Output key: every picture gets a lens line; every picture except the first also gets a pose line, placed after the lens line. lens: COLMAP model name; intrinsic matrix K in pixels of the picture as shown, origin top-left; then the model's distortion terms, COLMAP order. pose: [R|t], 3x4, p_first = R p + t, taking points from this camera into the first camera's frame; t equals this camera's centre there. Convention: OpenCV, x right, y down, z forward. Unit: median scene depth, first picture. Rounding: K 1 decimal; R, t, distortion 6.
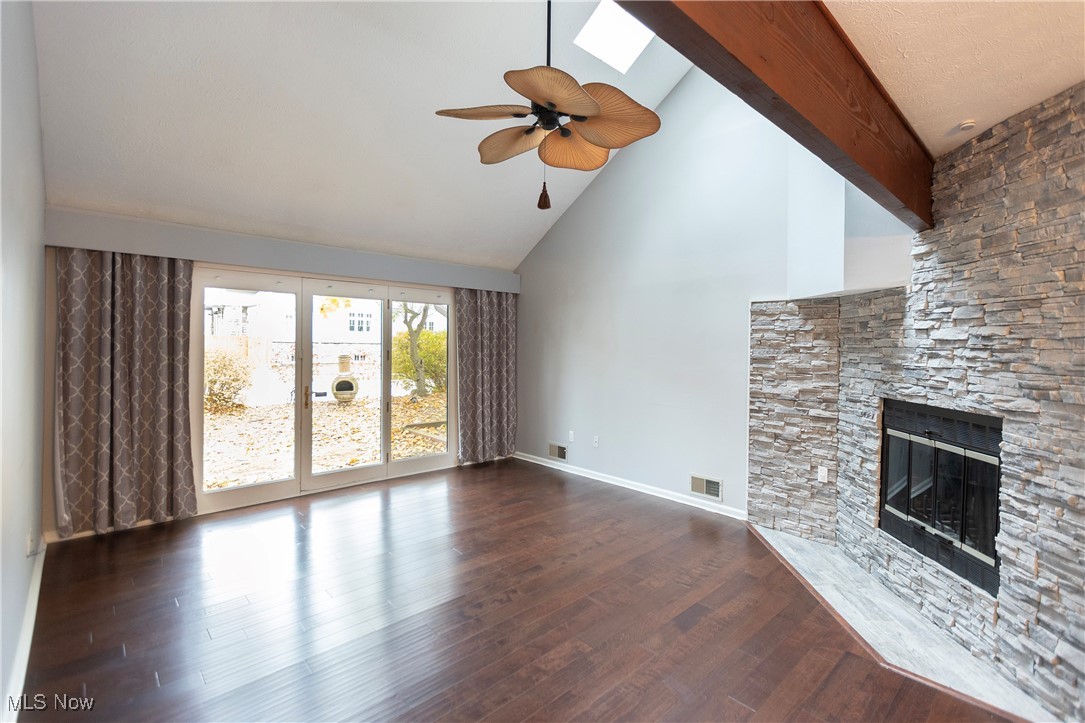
lens RADIAL K [[494.2, 0, 535.6], [0, 494.2, 355.8], [0, 0, 1]] dist [-0.002366, -0.000300]
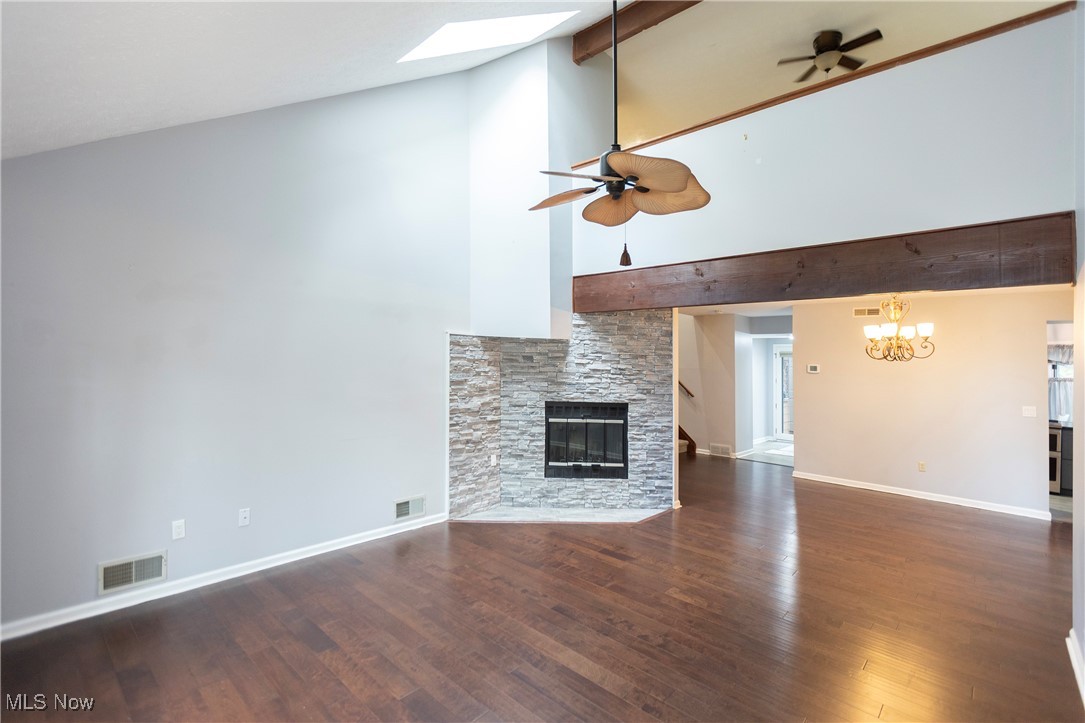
lens RADIAL K [[494.2, 0, 543.6], [0, 494.2, 357.7], [0, 0, 1]] dist [-0.002366, -0.000300]
pose [[-0.095374, -0.008037, 0.995409, -1.043009], [-0.001188, 0.999968, 0.007960, -0.083632], [-0.995441, -0.000423, -0.095380, 1.213768]]
